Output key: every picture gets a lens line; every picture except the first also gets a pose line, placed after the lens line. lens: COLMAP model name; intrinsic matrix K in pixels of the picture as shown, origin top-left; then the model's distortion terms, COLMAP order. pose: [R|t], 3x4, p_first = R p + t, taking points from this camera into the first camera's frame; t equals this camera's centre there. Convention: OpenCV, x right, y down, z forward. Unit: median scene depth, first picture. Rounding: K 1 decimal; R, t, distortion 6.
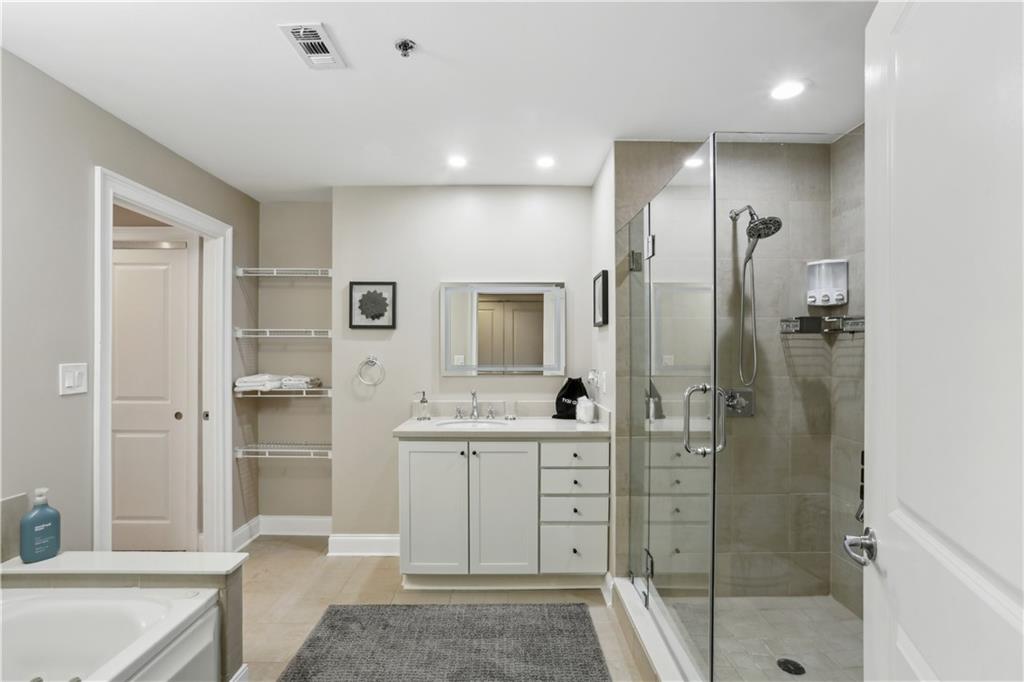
lens RADIAL K [[523.6, 0, 512.8], [0, 523.6, 354.5], [0, 0, 1]] dist [-0.000128, -0.000192]
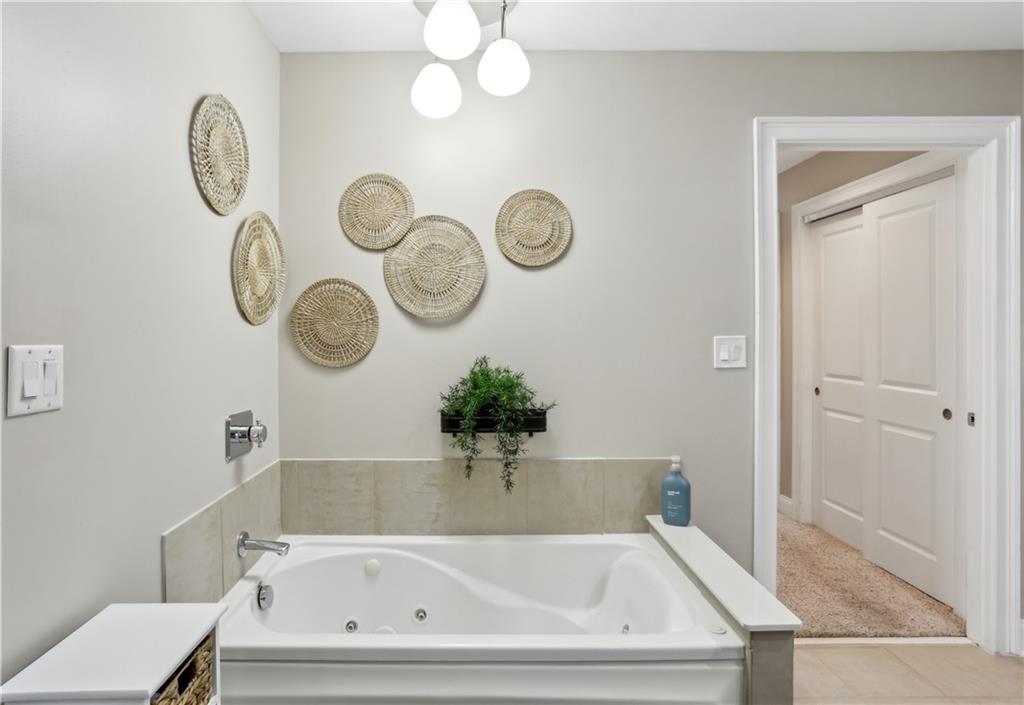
lens RADIAL K [[586.9, 0, 510.7], [0, 586.9, 335.8], [0, 0, 1]] dist [0.000048, 0.001178]
pose [[-0.011317, -0.001930, -0.999934, 0.227034], [-0.000207, 0.999998, -0.001928, 0.018853], [0.999936, 0.000186, -0.011317, 0.599942]]
